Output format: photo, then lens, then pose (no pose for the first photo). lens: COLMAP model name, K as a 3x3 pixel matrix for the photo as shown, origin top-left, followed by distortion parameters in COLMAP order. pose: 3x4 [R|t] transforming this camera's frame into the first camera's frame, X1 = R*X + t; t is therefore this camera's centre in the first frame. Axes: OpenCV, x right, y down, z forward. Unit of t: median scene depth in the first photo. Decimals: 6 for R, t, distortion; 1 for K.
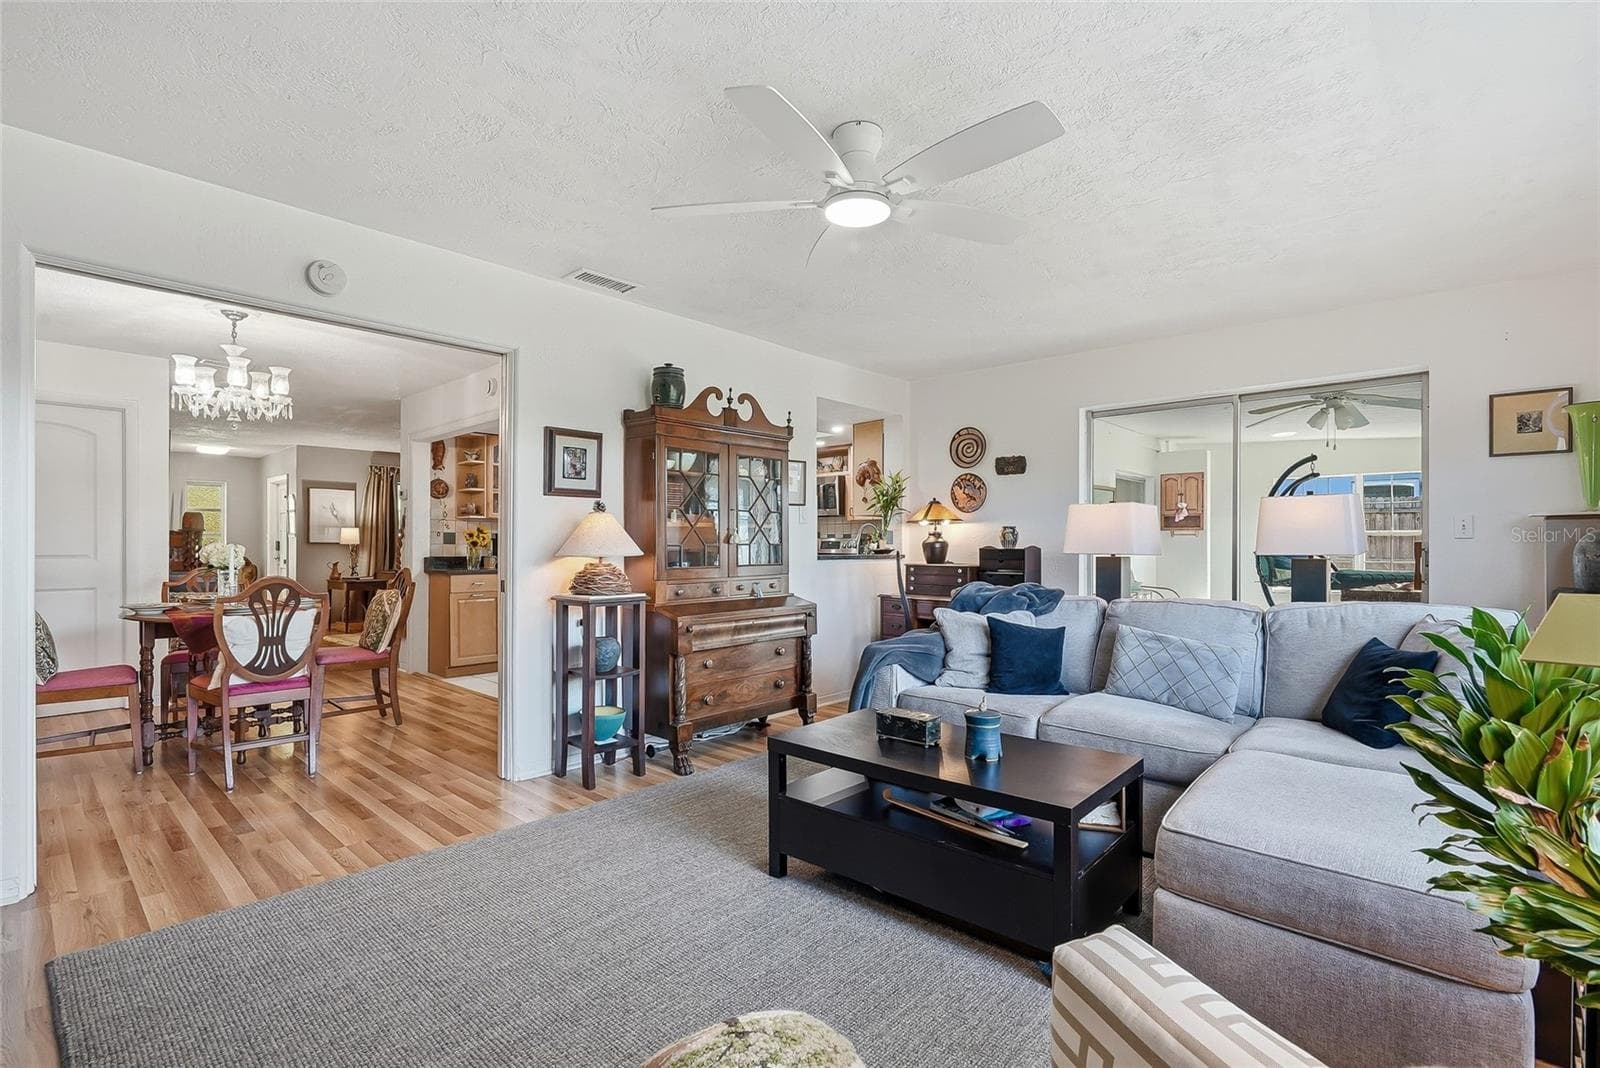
lens RADIAL K [[731.1, 0, 796.4], [0, 731.1, 536.1], [0, 0, 1]] dist [0.038326, -0.000326]
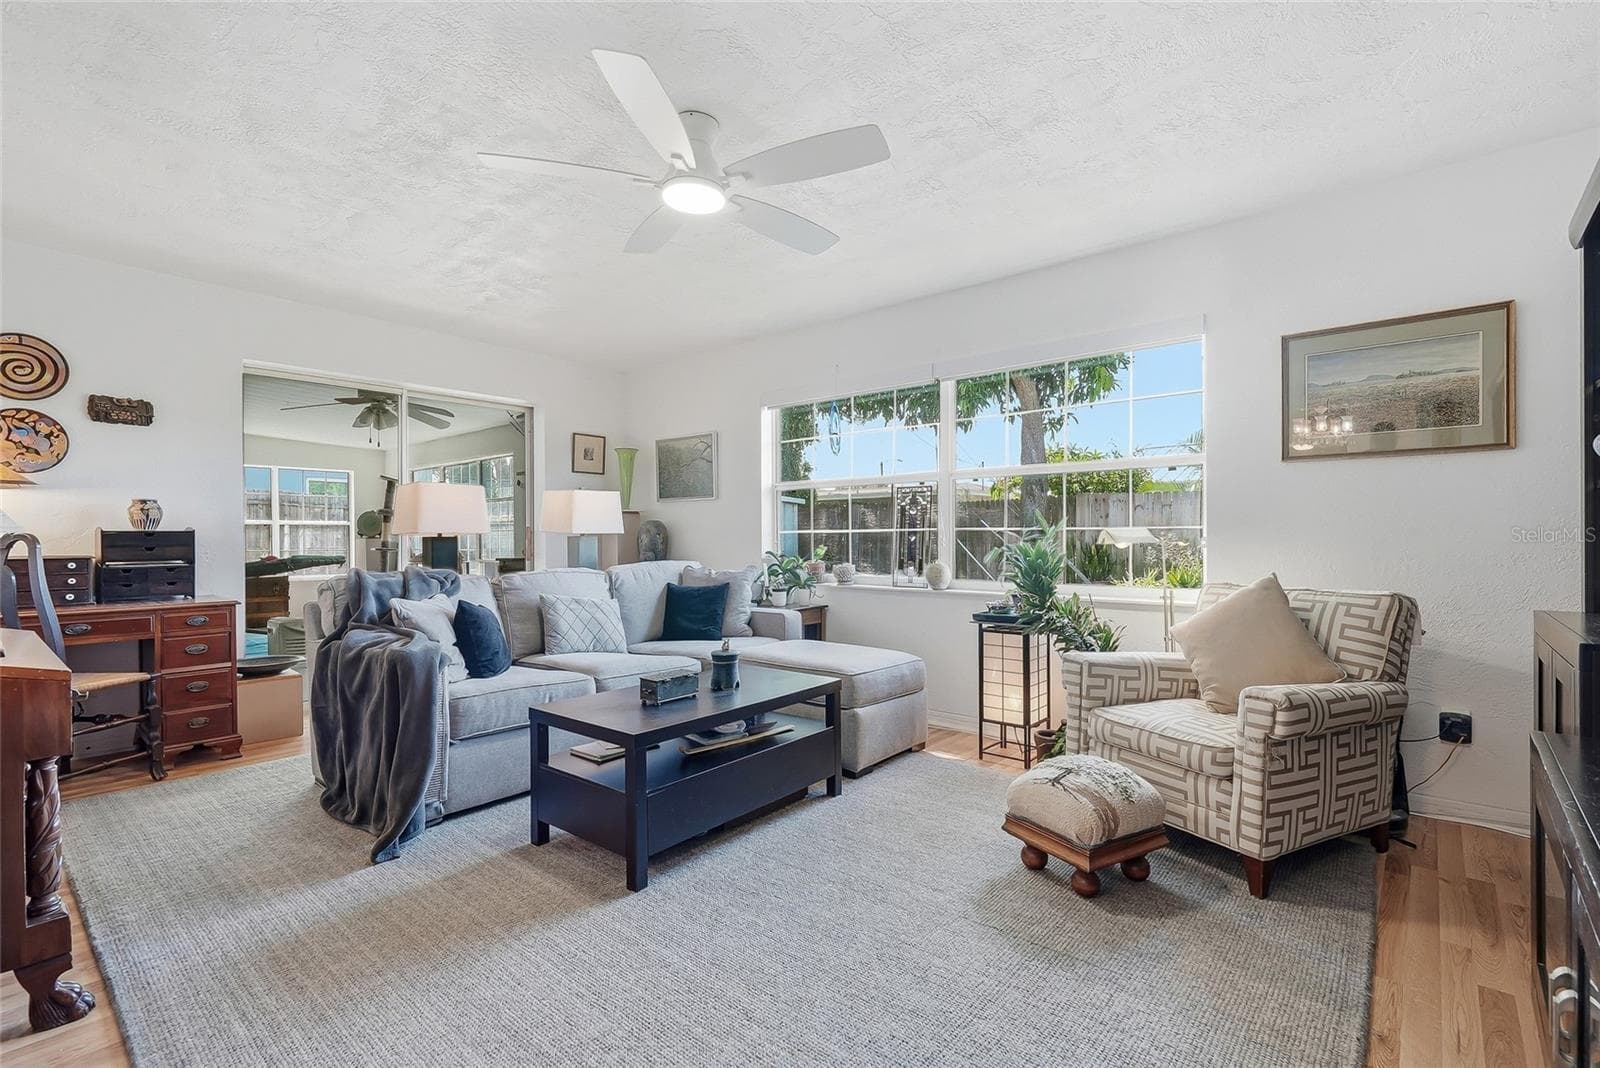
lens RADIAL K [[731.1, 0, 796.4], [0, 731.1, 536.1], [0, 0, 1]] dist [0.038326, -0.000326]
pose [[-0.023342, -0.005471, 0.999713, -0.474114], [-0.010126, 0.999935, 0.005235, 0.012365], [-0.999676, -0.010000, -0.023396, 0.423940]]
